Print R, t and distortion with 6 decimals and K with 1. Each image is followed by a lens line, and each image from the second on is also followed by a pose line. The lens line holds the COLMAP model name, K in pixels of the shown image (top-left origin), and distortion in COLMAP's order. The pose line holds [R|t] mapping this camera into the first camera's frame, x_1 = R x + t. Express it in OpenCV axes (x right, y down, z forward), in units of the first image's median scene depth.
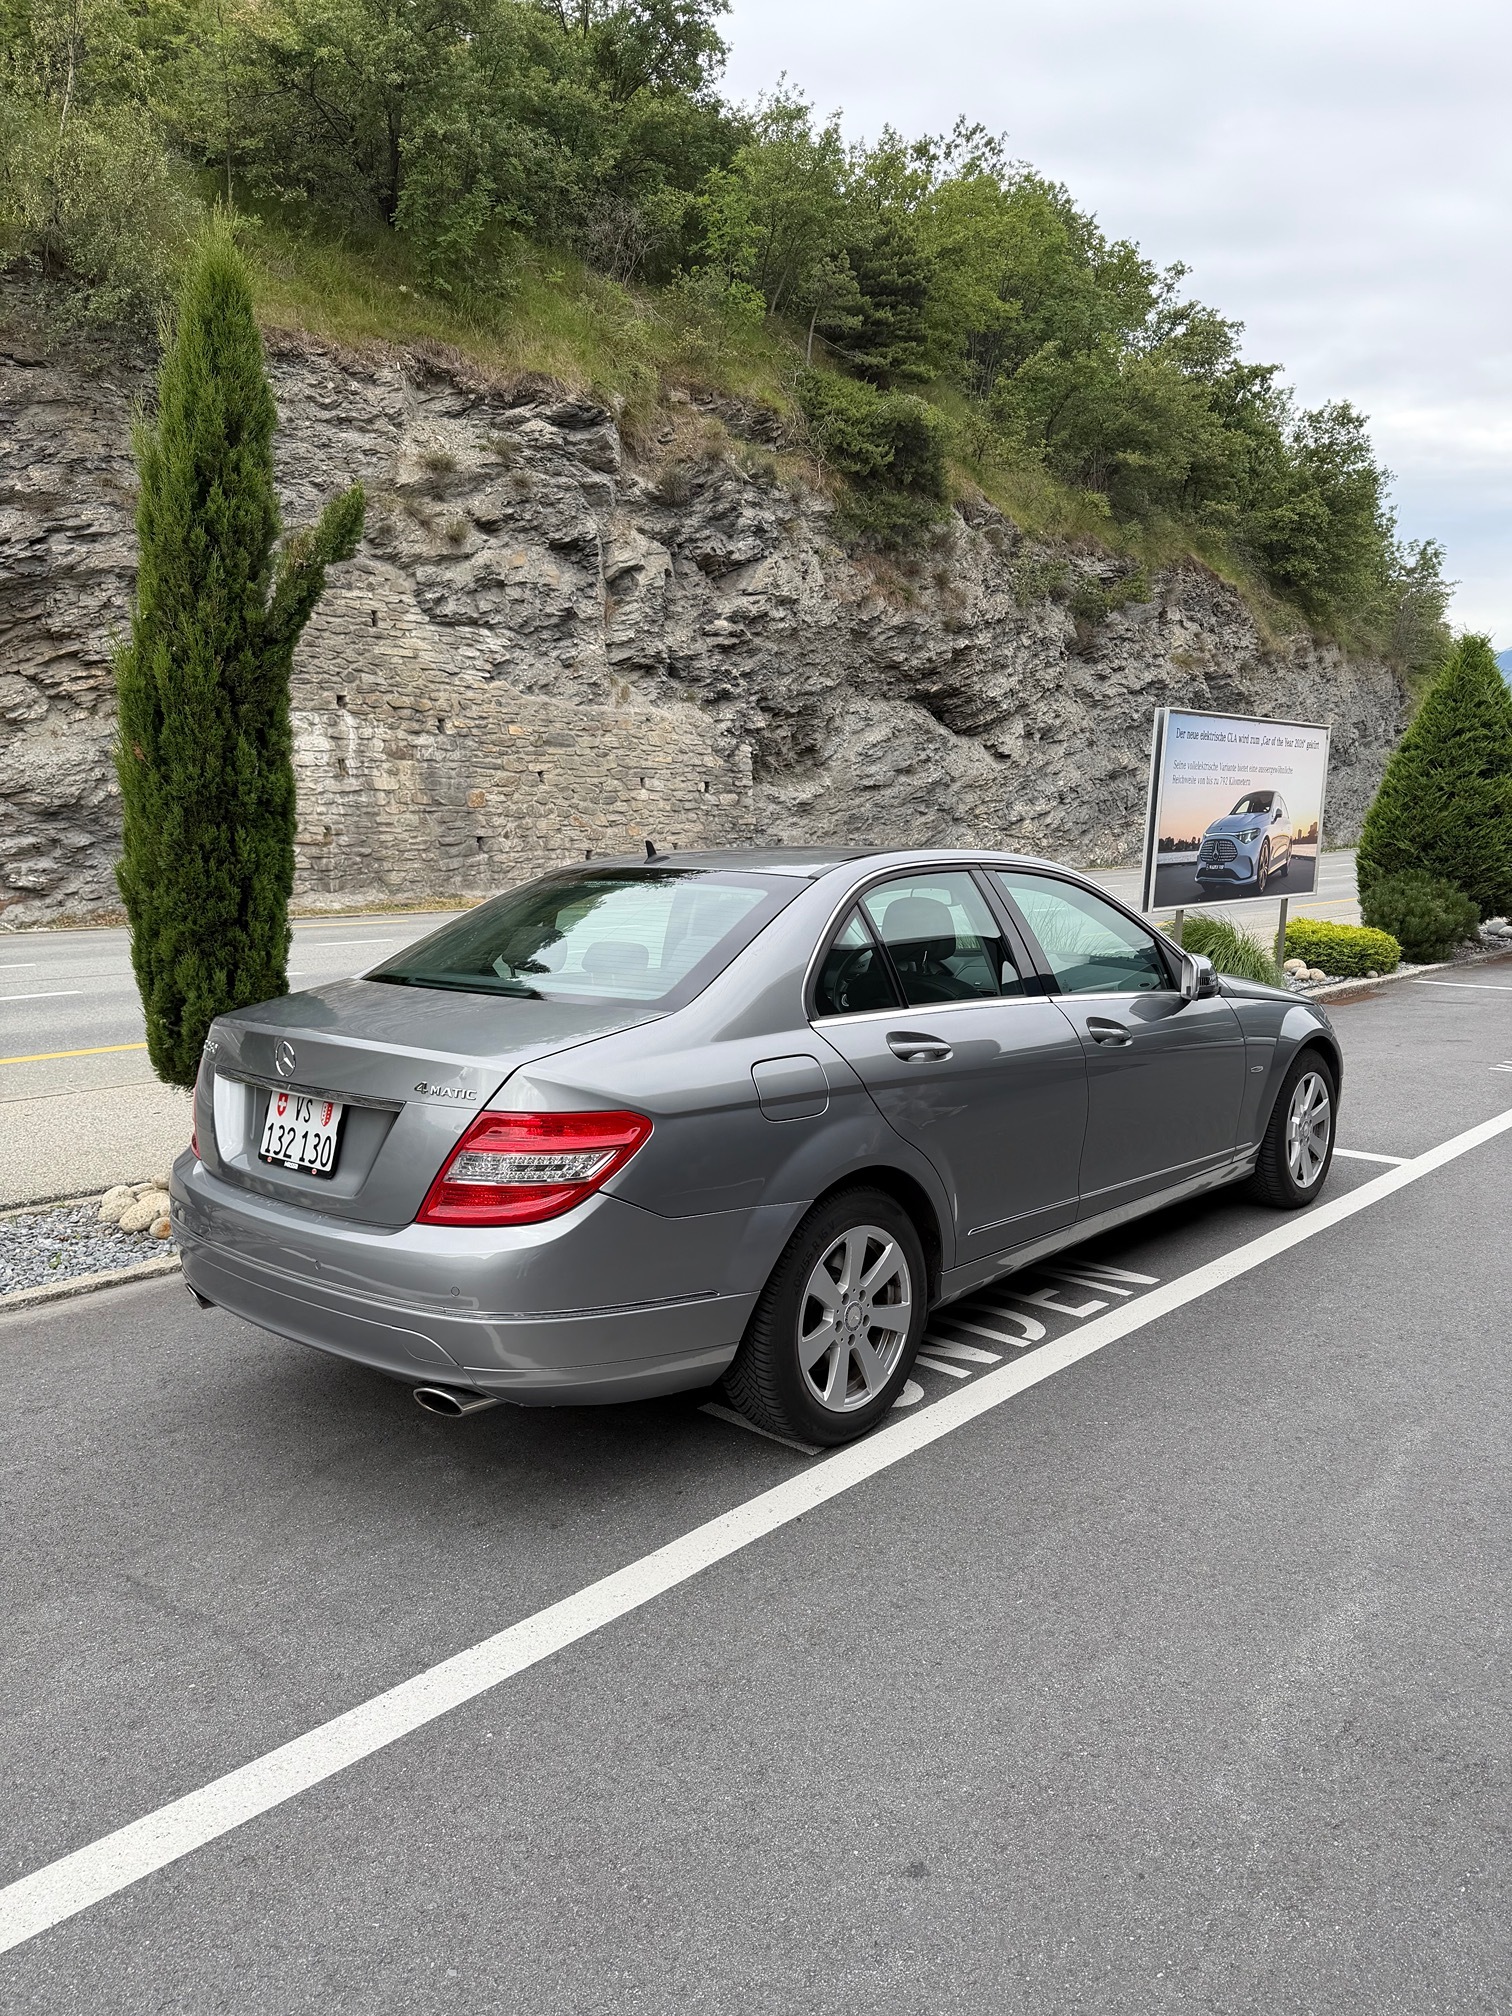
lens RADIAL K [[1414.4, 0, 770.9], [0, 1414.4, 1027.5], [0, 0, 1]] dist [0.011705, -0.034946]
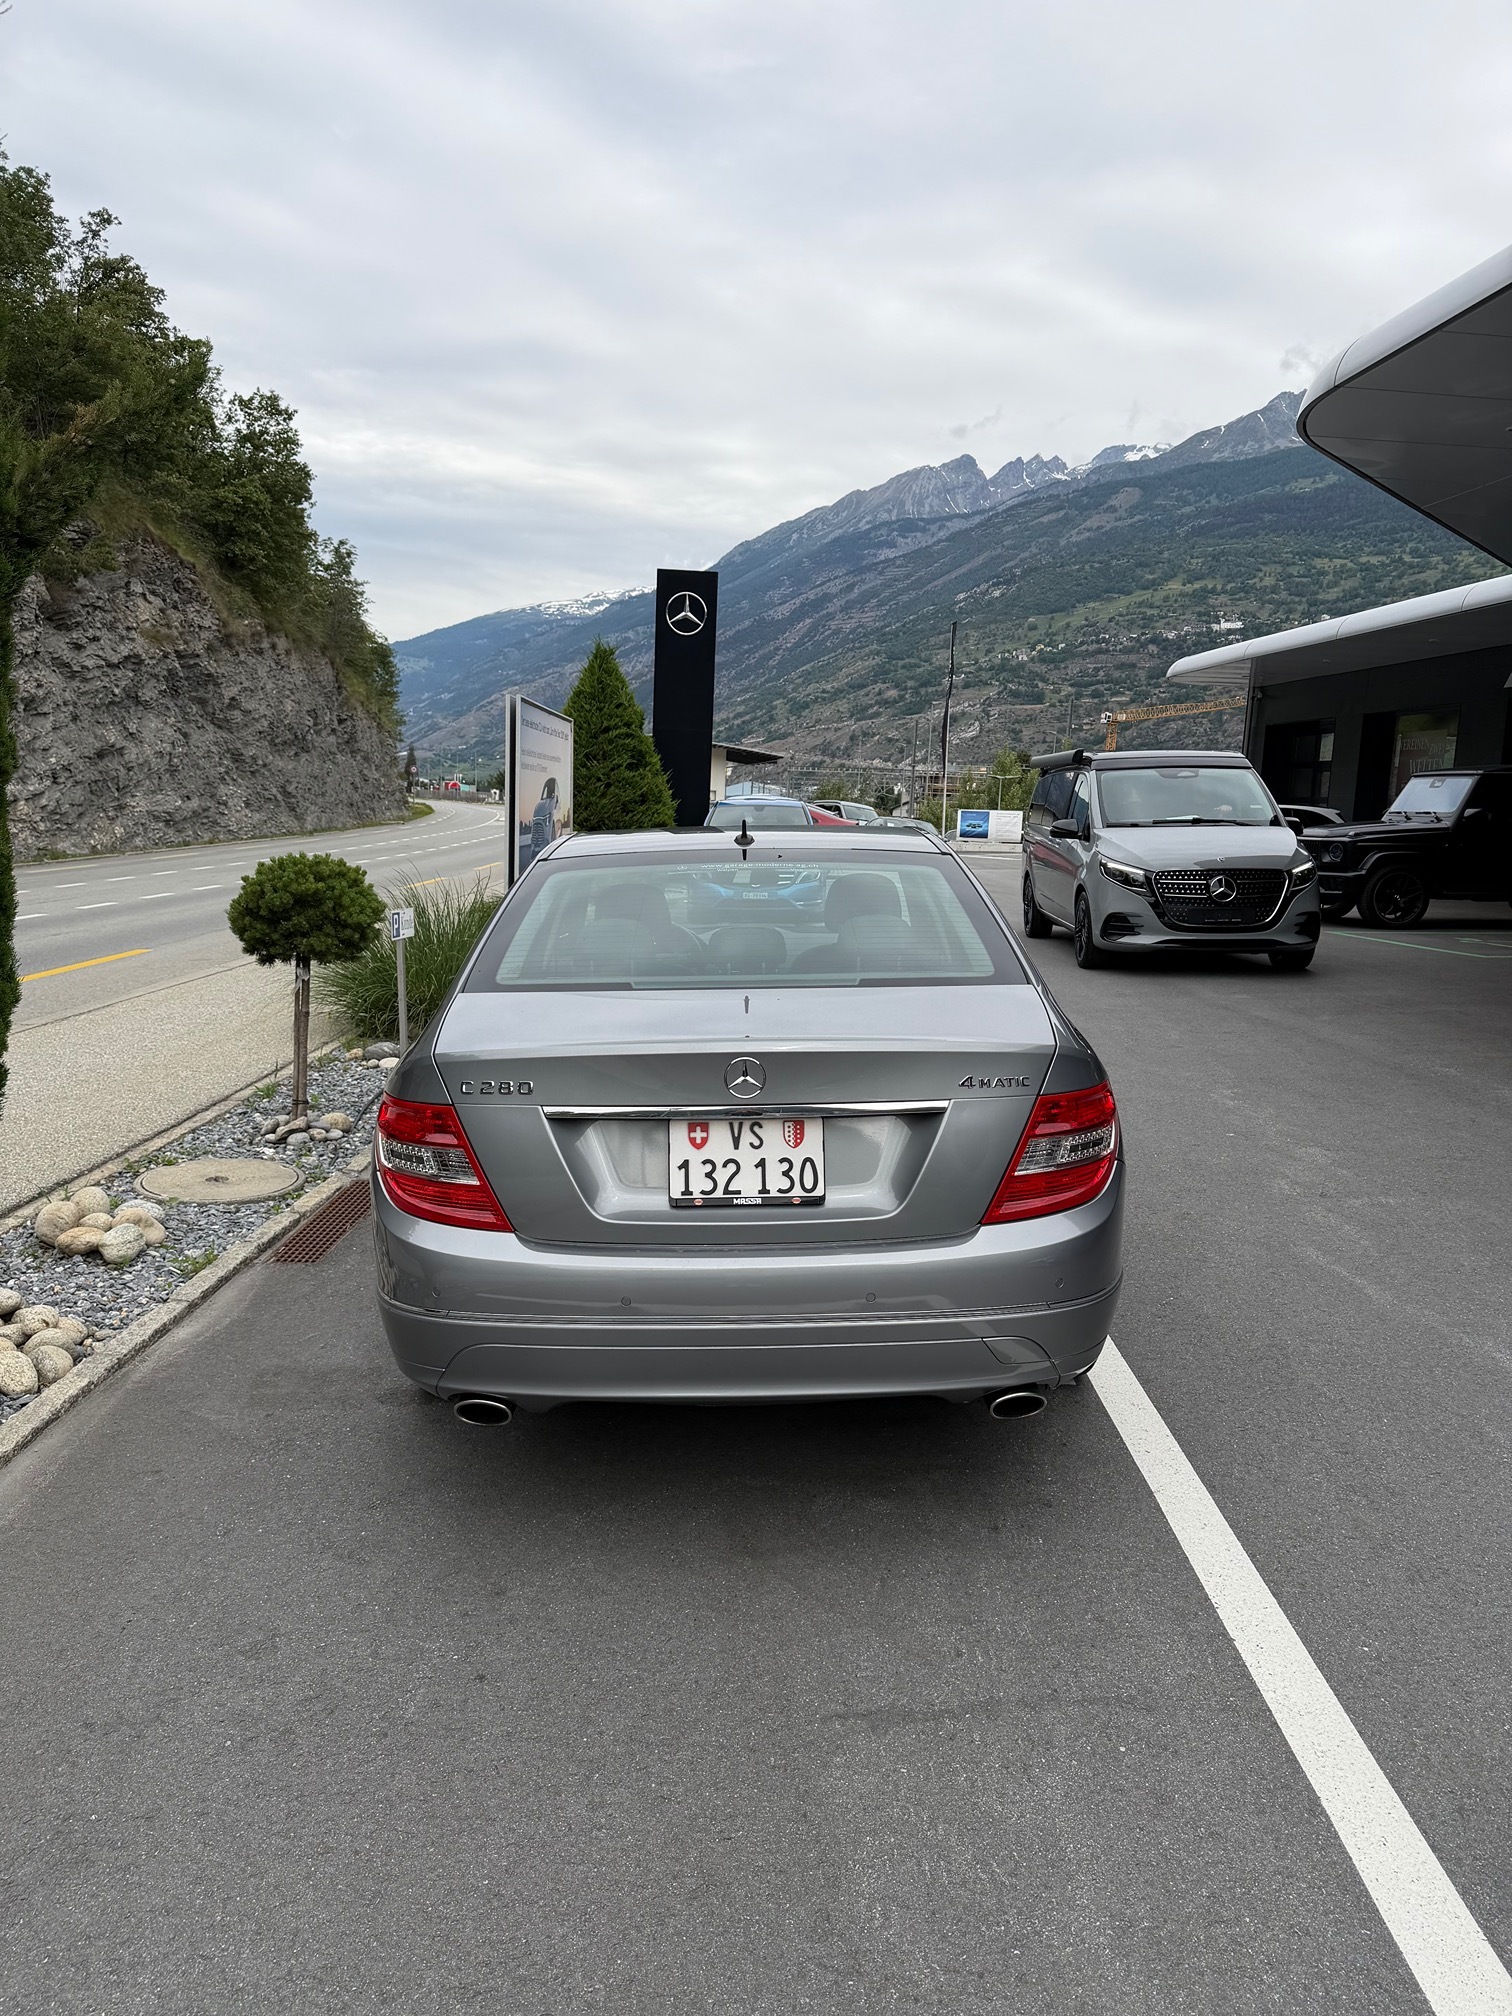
lens RADIAL K [[1414.4, 0, 759.9], [0, 1414.4, 1025.9], [0, 0, 1]] dist [0.011705, -0.034946]
pose [[0.733480, -0.093920, 0.673191, -0.077723], [0.087794, 0.995202, 0.043189, -0.003751], [-0.674018, 0.027424, 0.738206, 0.032141]]
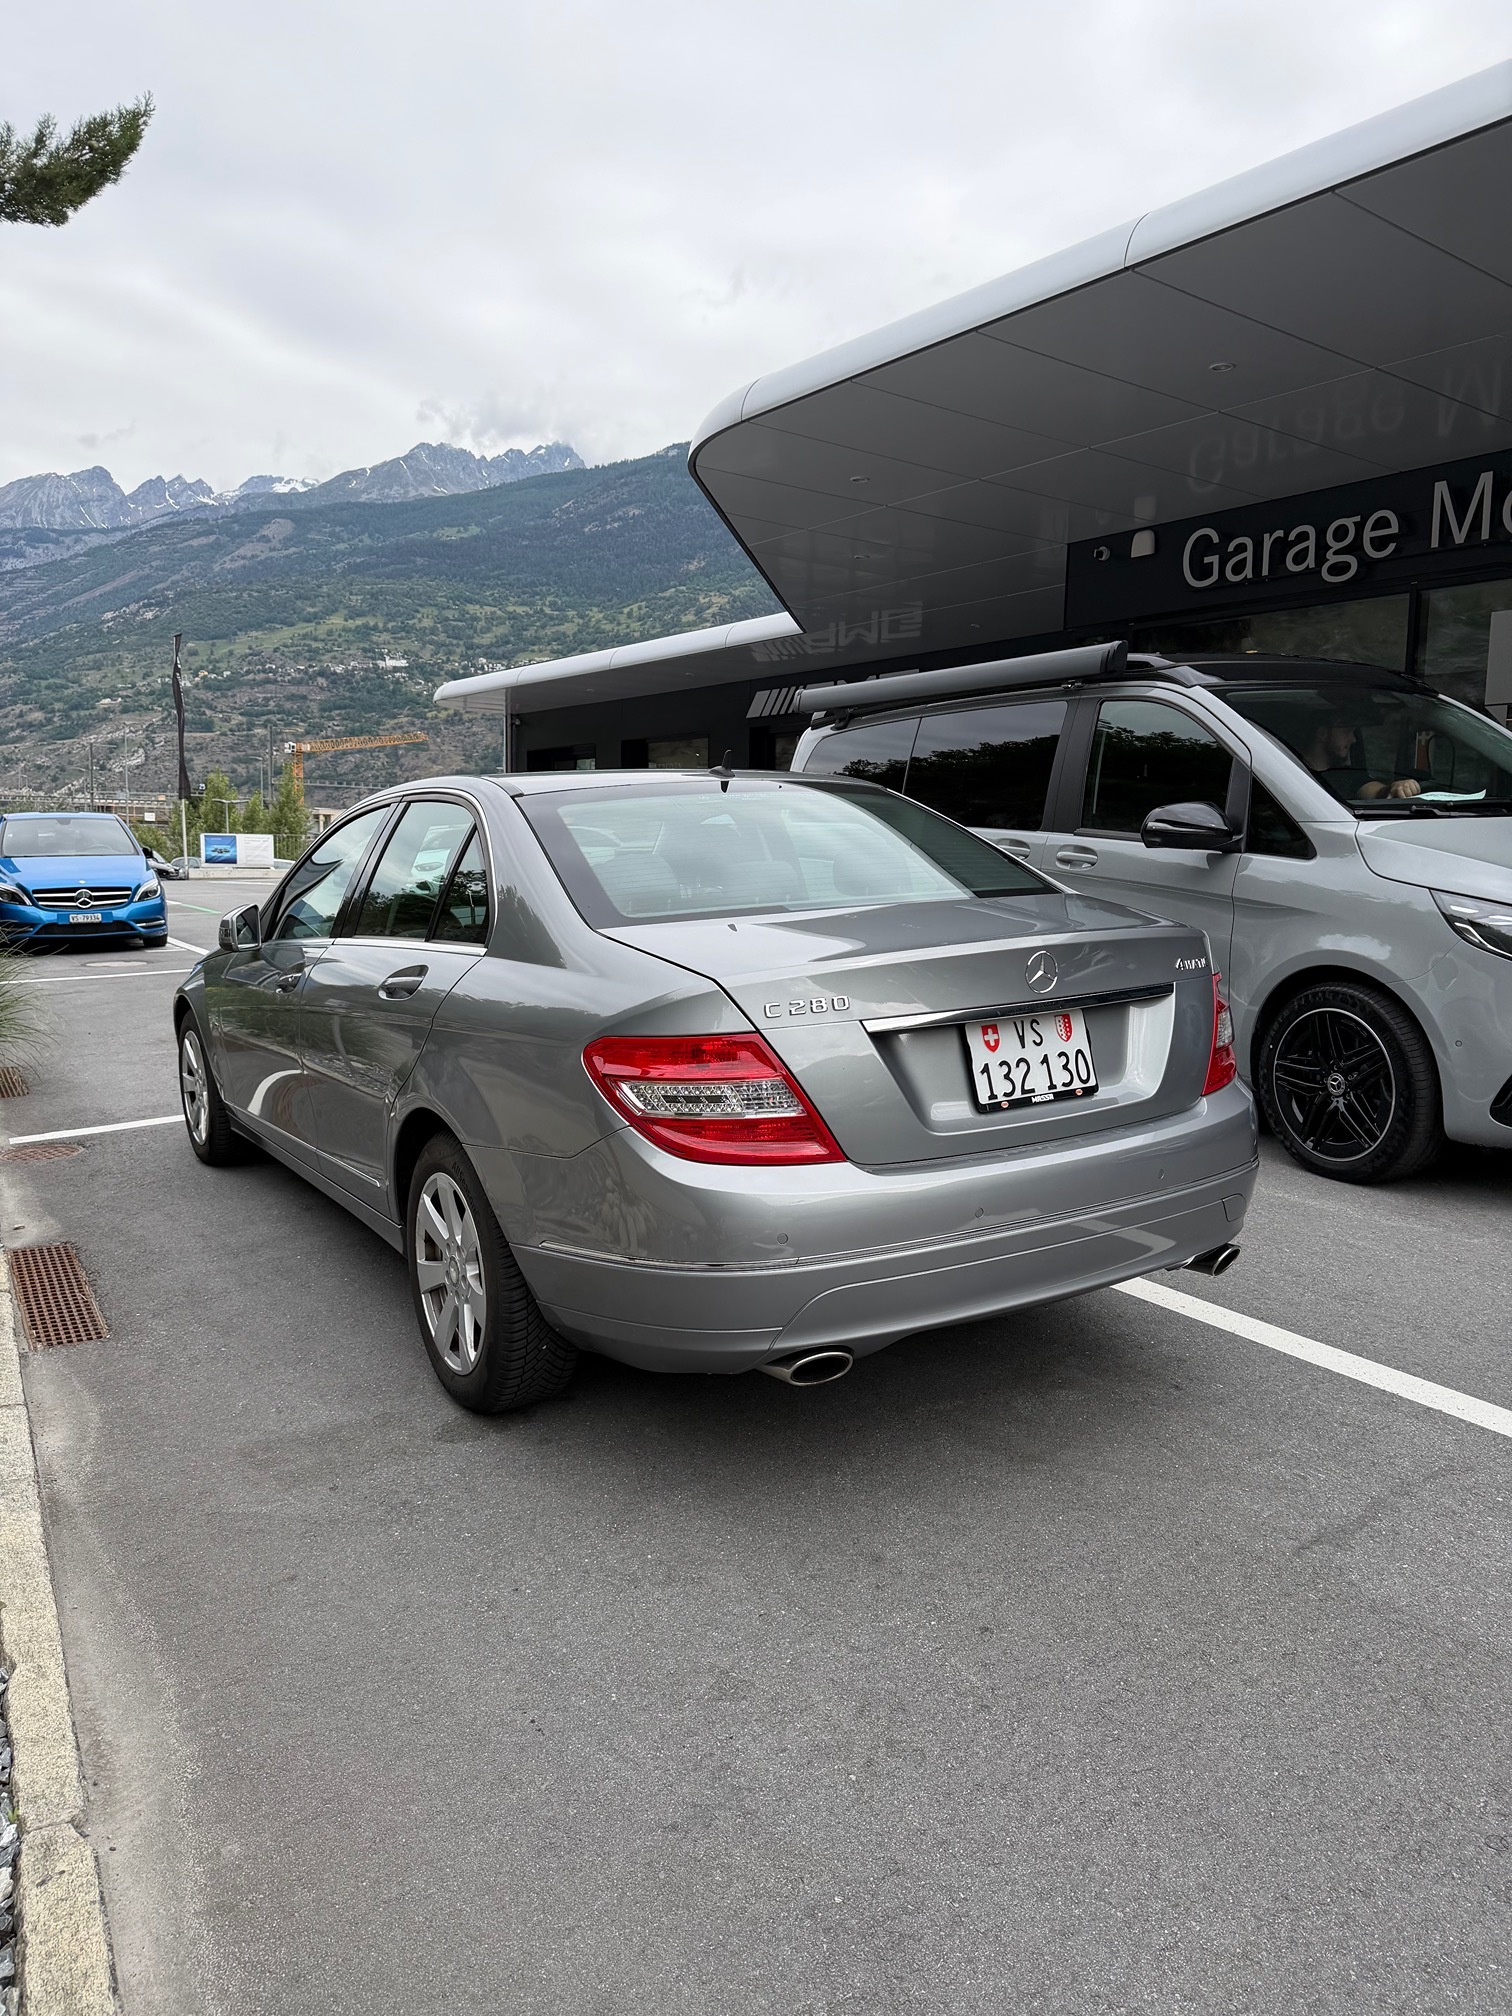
lens RADIAL K [[1414.4, 0, 751.1], [0, 1414.4, 1006.2], [0, 0, 1]] dist [0.011705, -0.034946]
pose [[0.259184, -0.108420, 0.959723, -0.103539], [0.143567, 0.986965, 0.072725, -0.003783], [-0.955098, 0.118936, 0.271371, 0.081148]]
